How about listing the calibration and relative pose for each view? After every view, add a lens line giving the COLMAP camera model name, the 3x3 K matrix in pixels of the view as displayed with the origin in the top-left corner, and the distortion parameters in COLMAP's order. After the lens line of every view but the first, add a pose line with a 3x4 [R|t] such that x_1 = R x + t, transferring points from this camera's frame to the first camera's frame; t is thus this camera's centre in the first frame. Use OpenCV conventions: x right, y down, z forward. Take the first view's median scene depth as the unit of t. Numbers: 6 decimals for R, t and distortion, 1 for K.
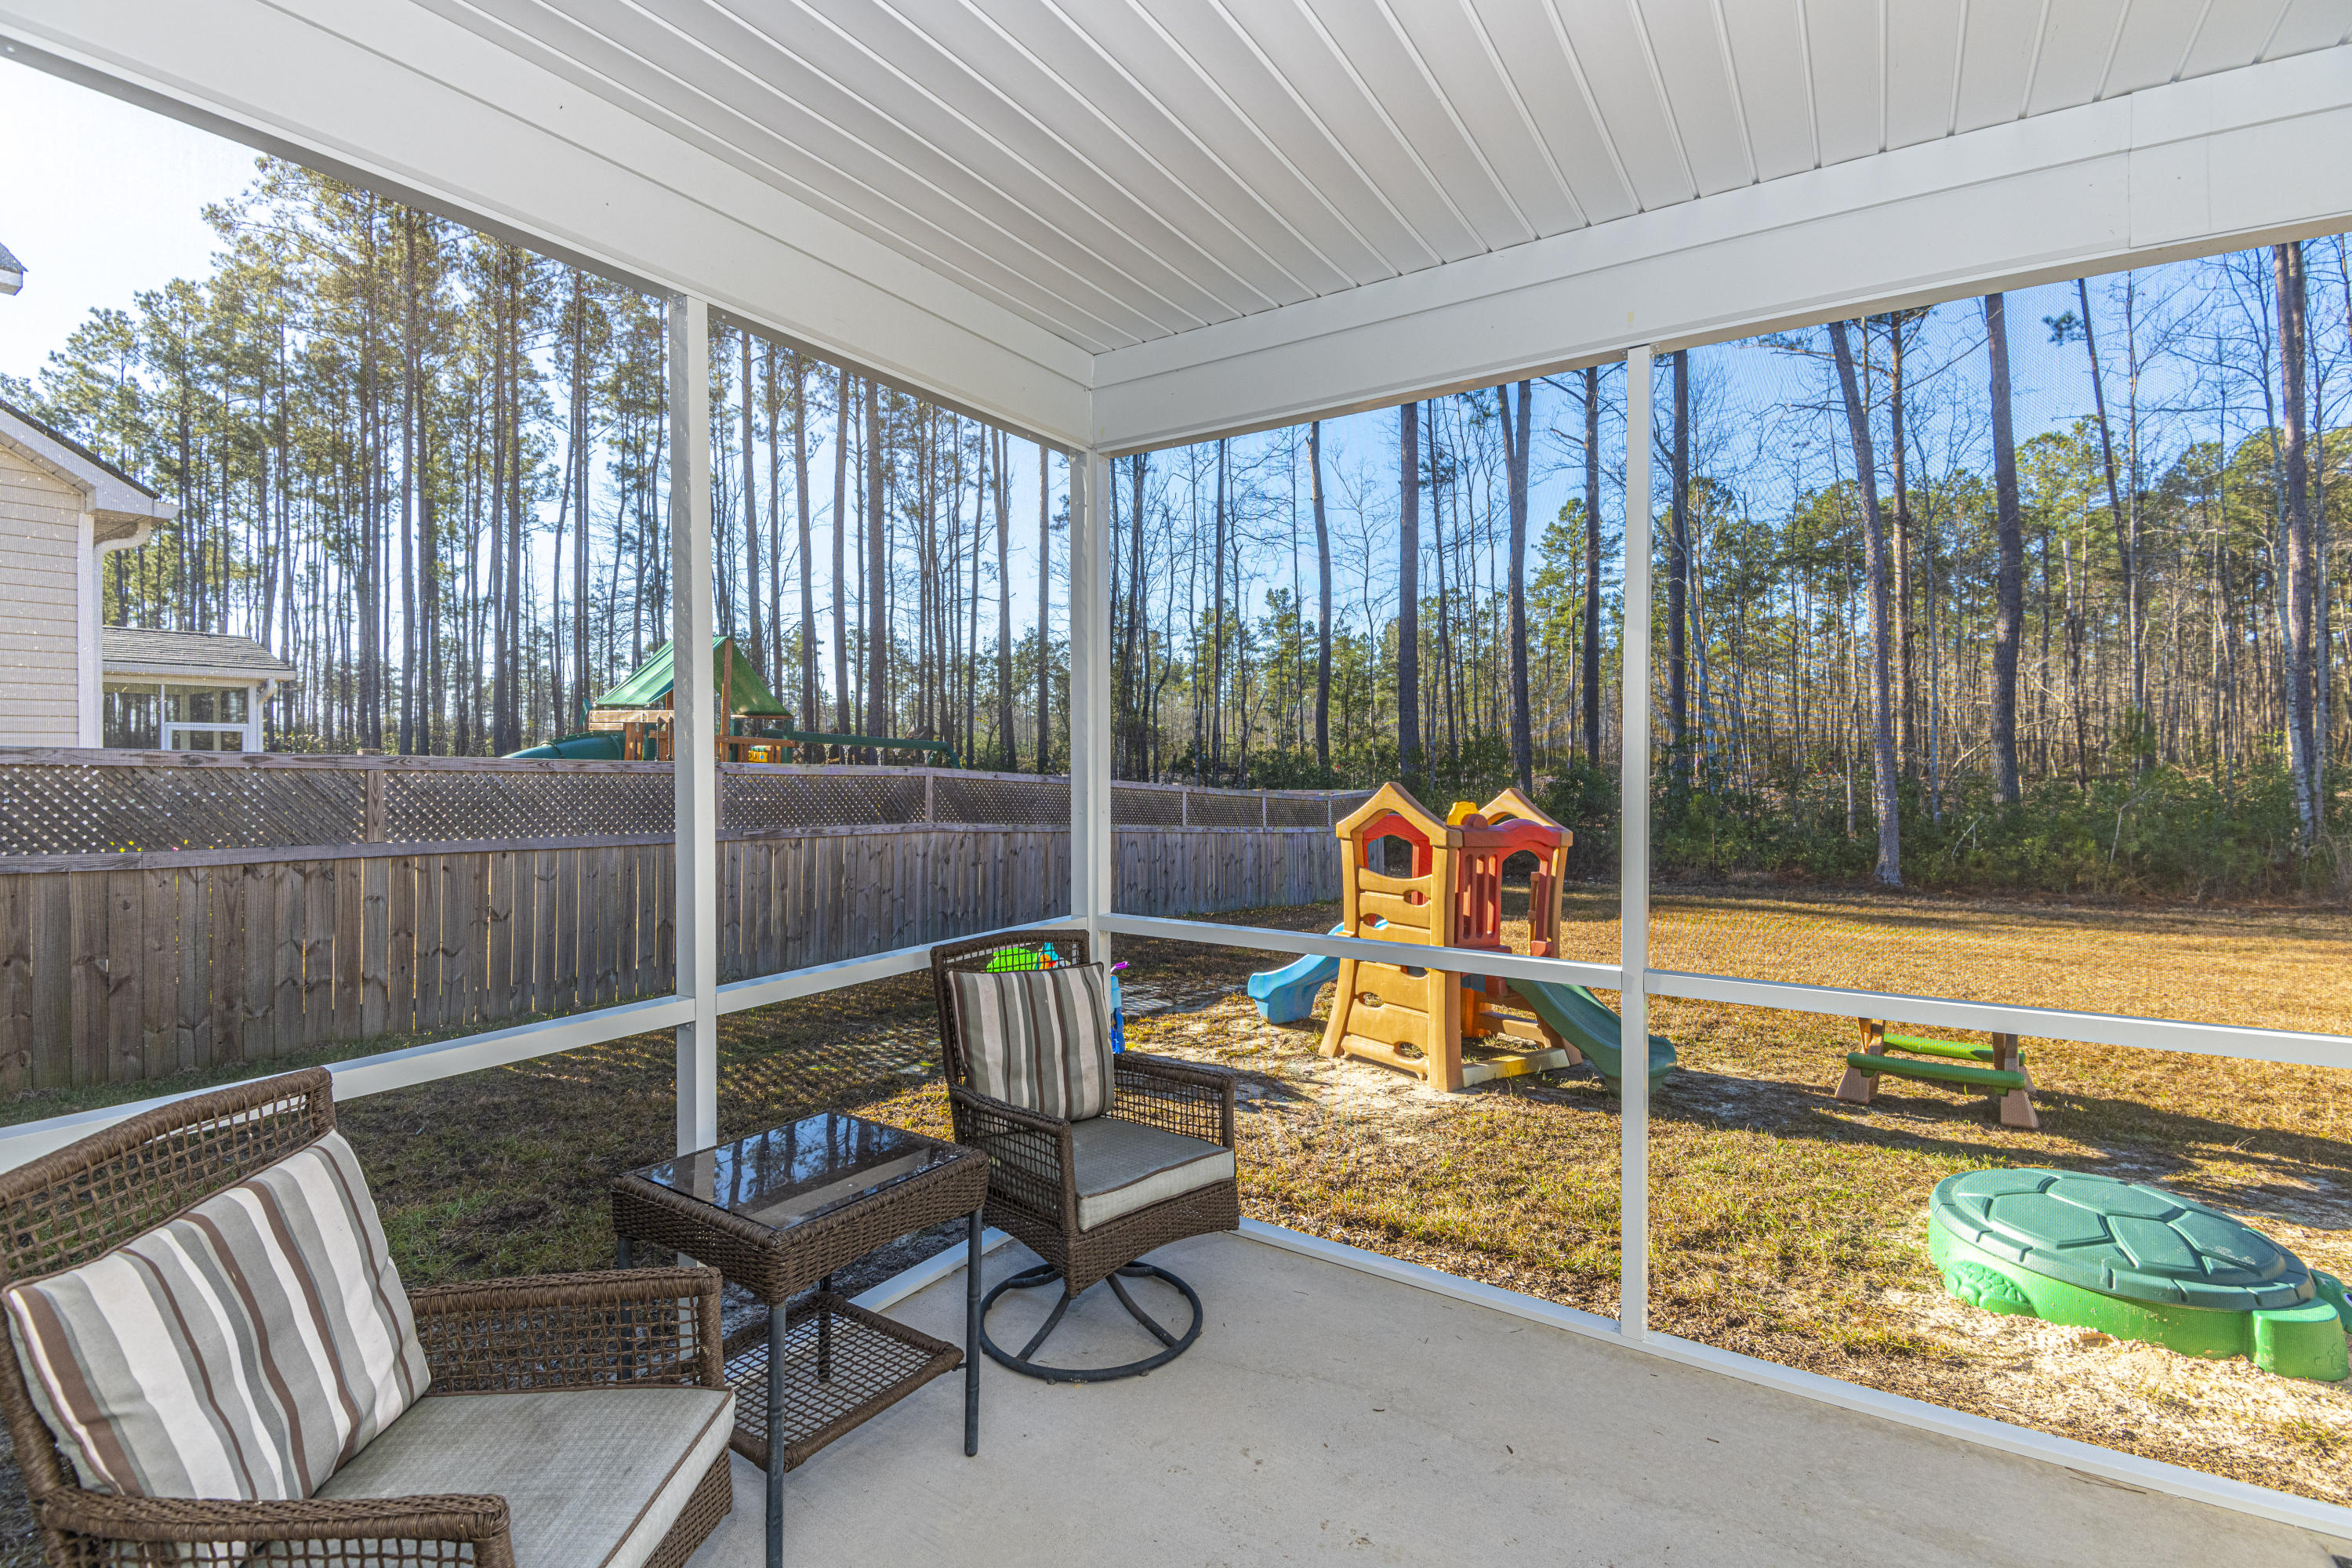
lens RADIAL K [[1080.3, 0, 1170.9], [0, 1080.3, 764.2], [0, 0, 1]] dist [0.027633, -0.022610]
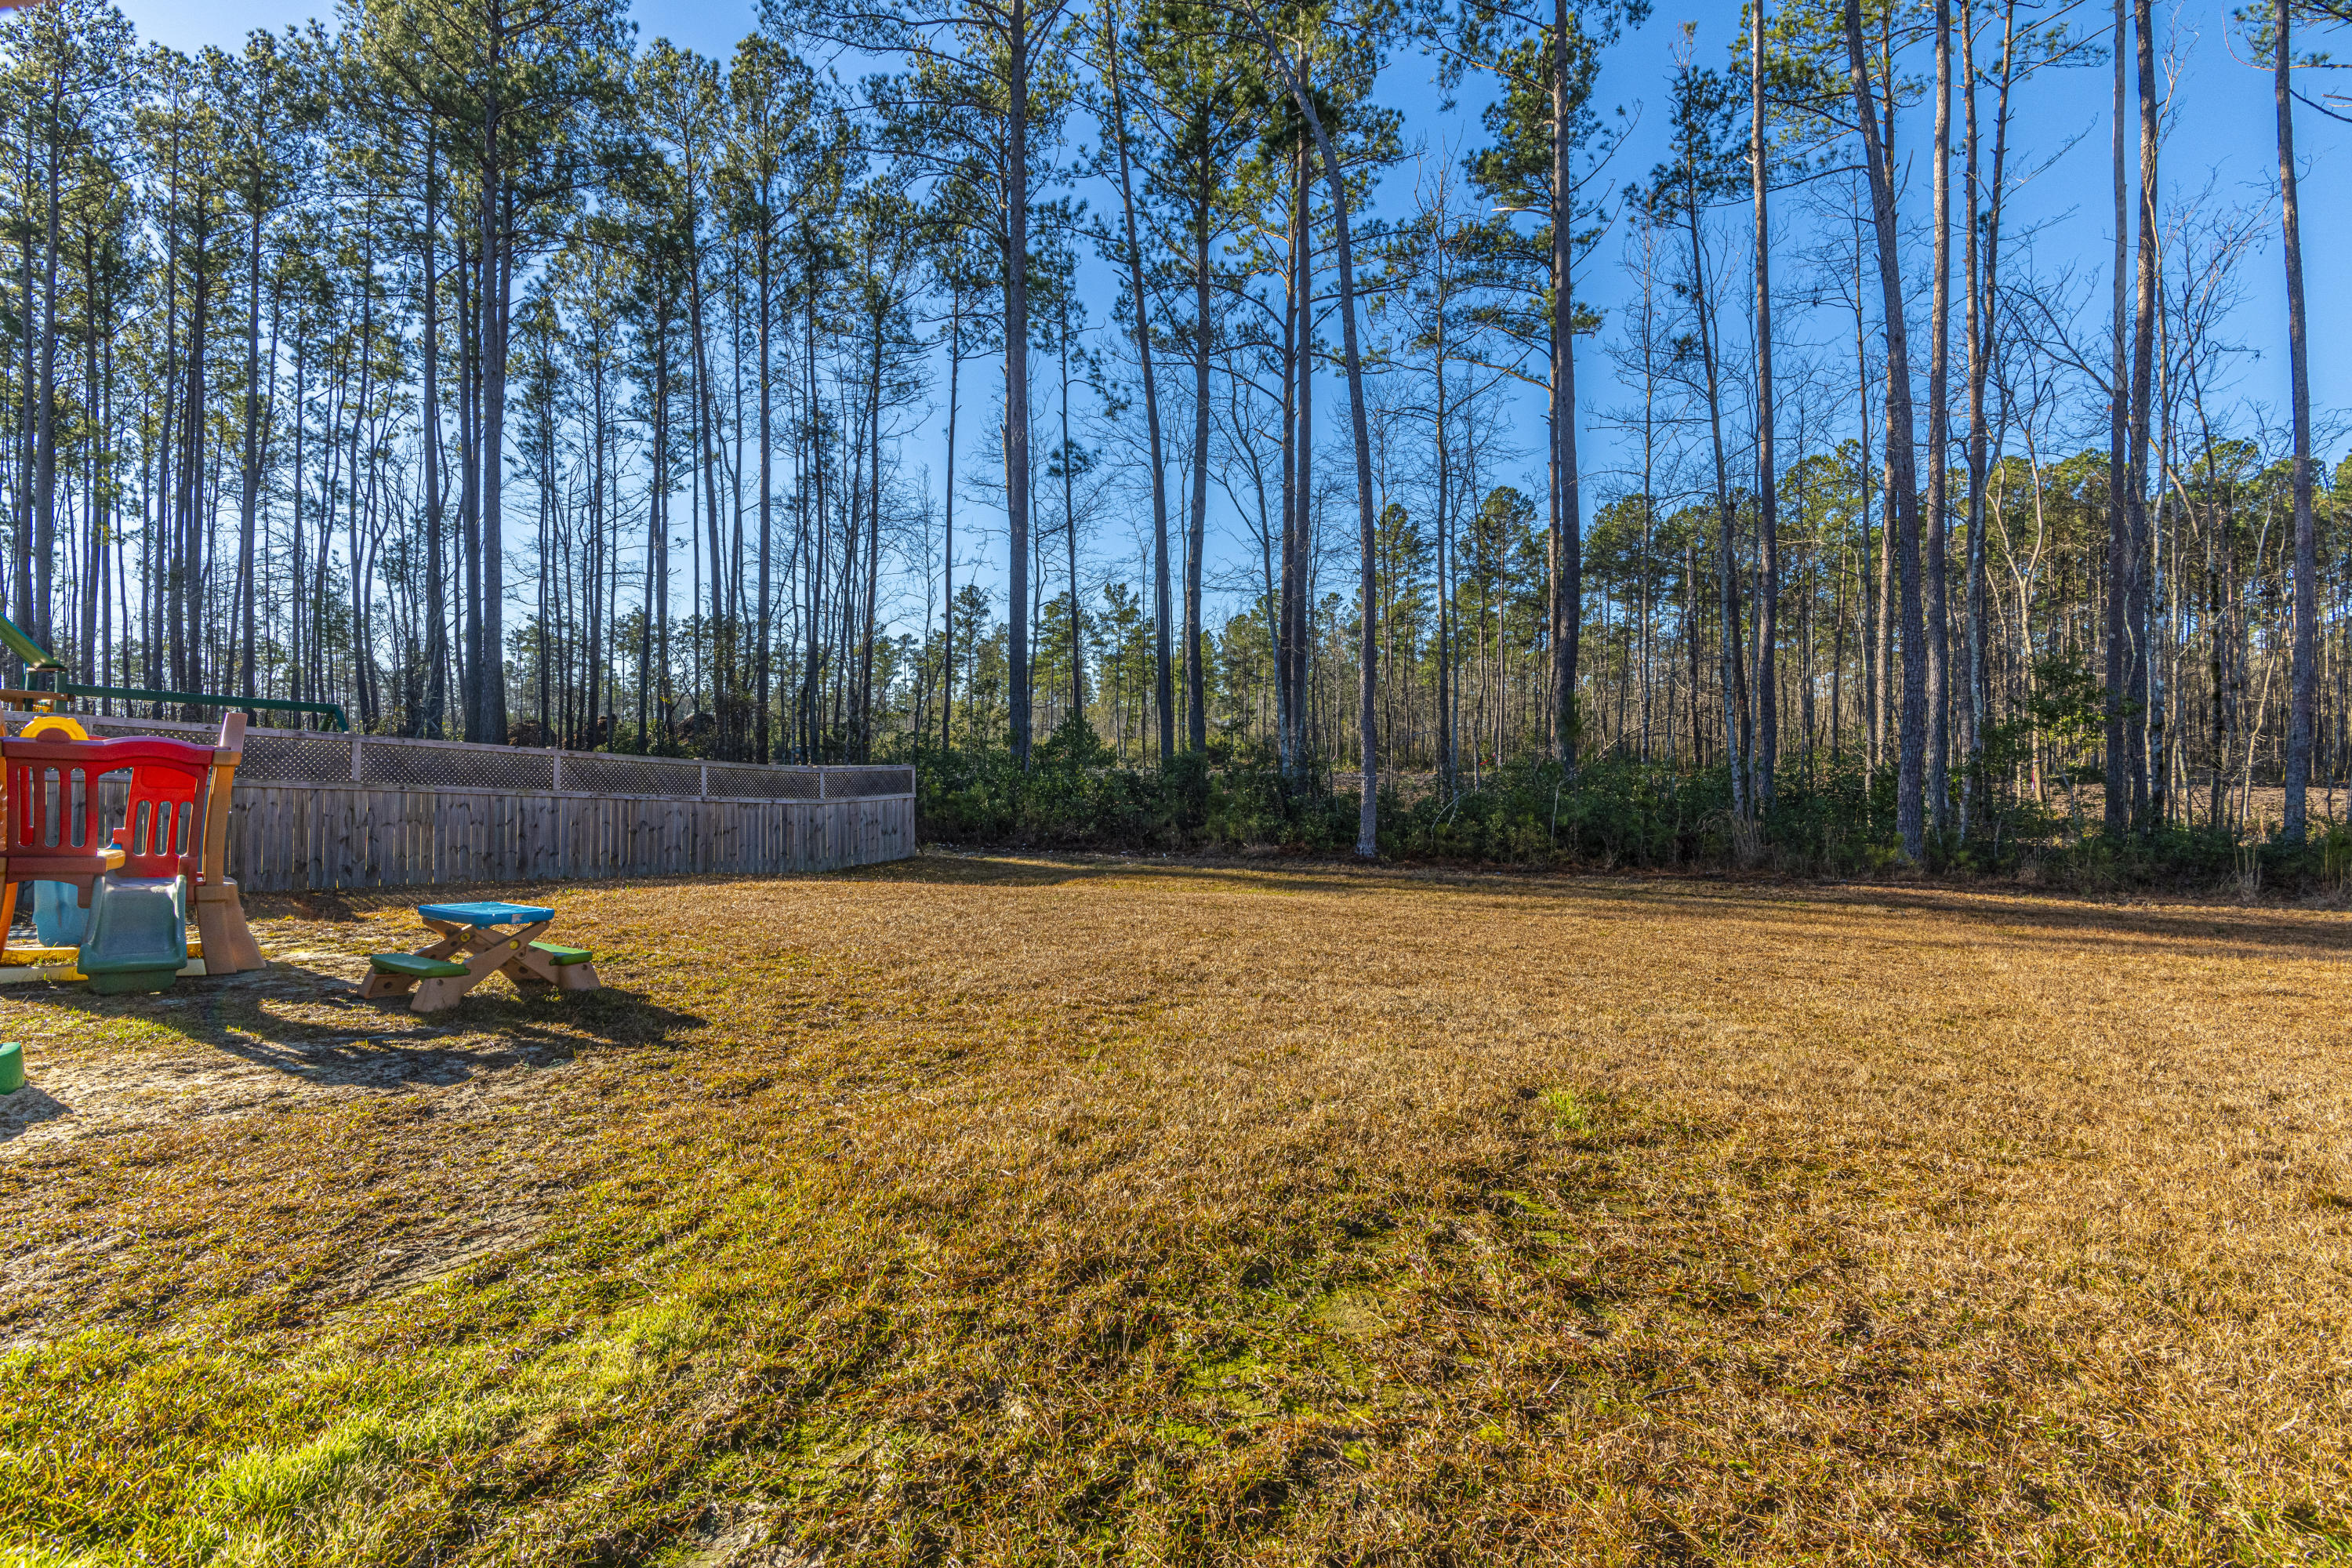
lens RADIAL K [[1080.3, 0, 1170.9], [0, 1080.3, 764.2], [0, 0, 1]] dist [0.027633, -0.022610]
pose [[0.994789, 0.007886, 0.101650, 0.239211], [-0.008178, 0.999964, 0.002464, 0.013171], [-0.101627, -0.003282, 0.994817, -0.024671]]
